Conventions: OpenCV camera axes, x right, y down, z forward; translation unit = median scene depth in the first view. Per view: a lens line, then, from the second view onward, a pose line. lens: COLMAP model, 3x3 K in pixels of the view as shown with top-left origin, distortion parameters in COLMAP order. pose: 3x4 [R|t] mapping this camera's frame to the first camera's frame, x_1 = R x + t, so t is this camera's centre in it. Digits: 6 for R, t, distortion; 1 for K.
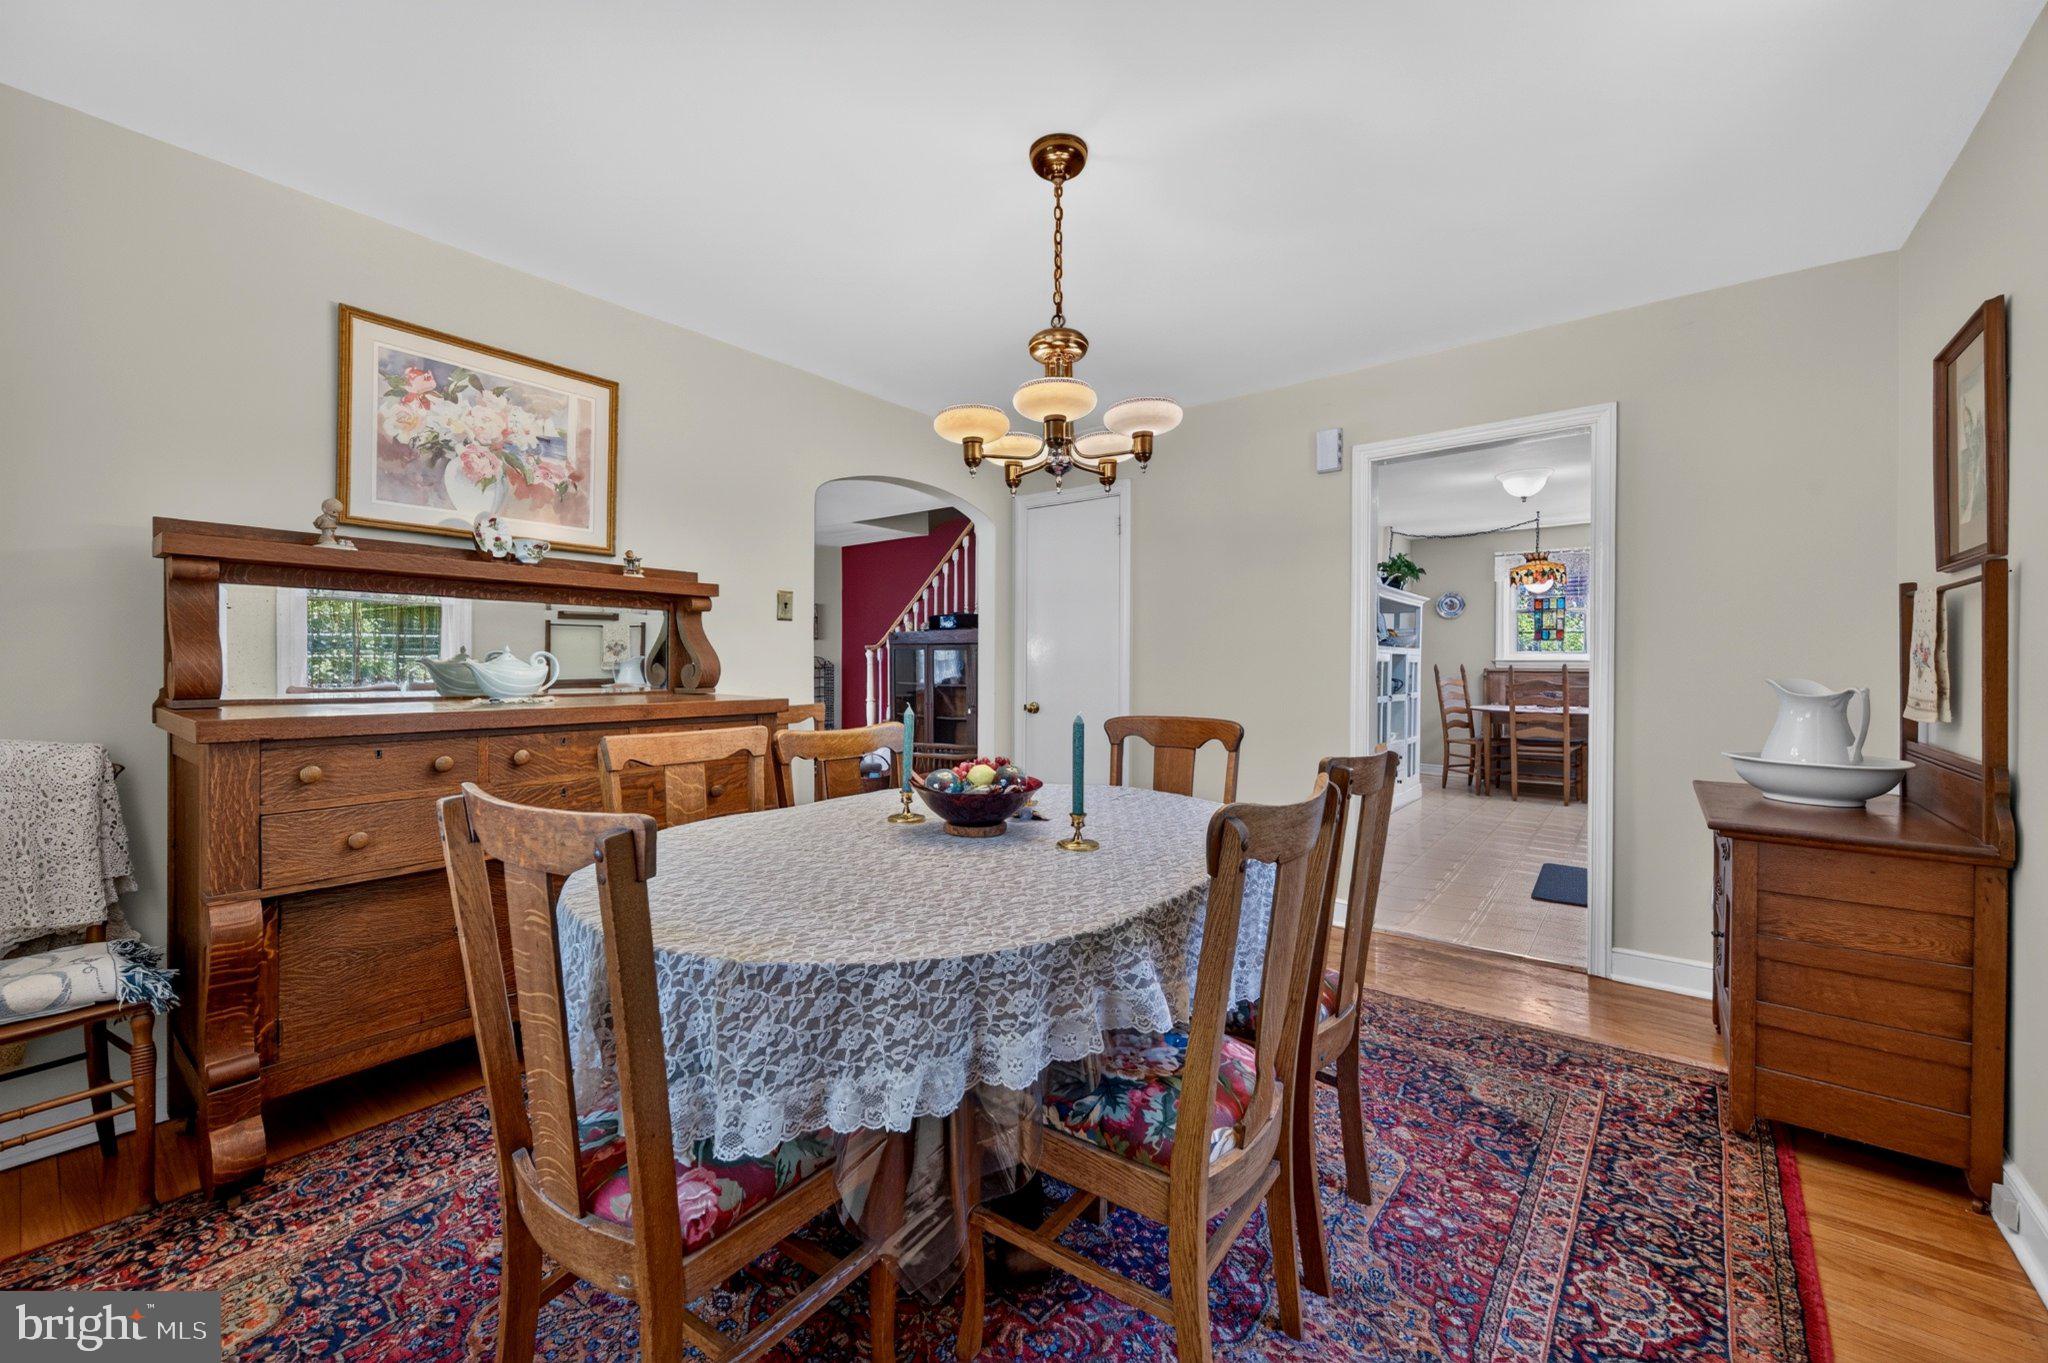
lens RADIAL K [[803.1, 0, 1004.9], [0, 803.1, 663.1], [0, 0, 1]] dist [0.001819, -0.000793]
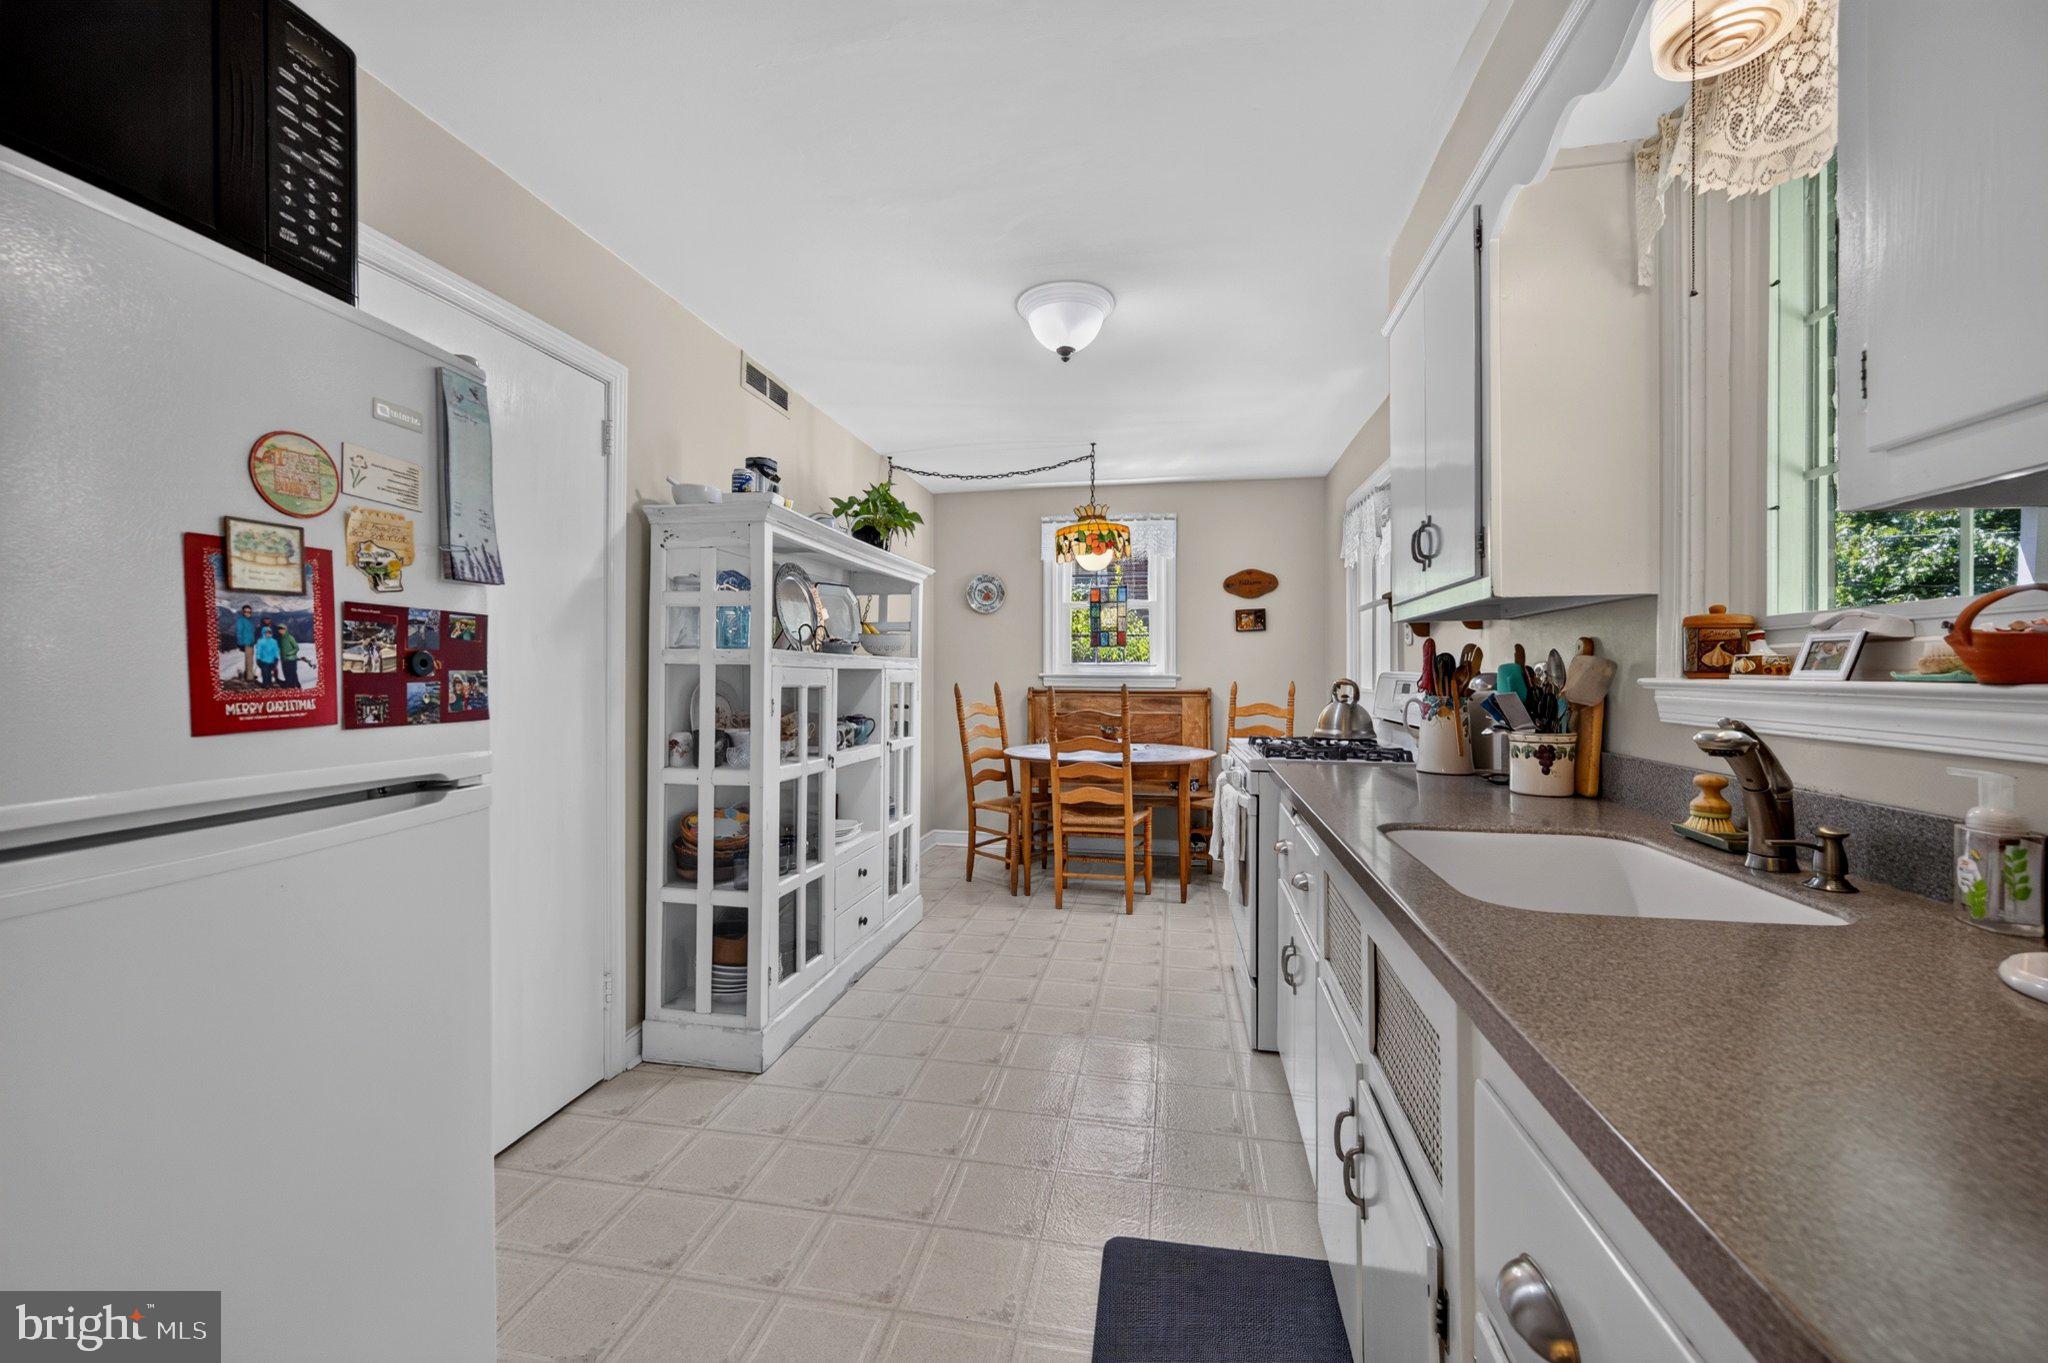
lens RADIAL K [[803.1, 0, 1026.7], [0, 803.1, 675.8], [0, 0, 1]] dist [0.001819, -0.000793]
pose [[0.879505, -0.000715, 0.475890, 0.290560], [-0.002023, 0.999984, 0.005241, -0.007735], [-0.475886, -0.005572, 0.879489, 0.430441]]
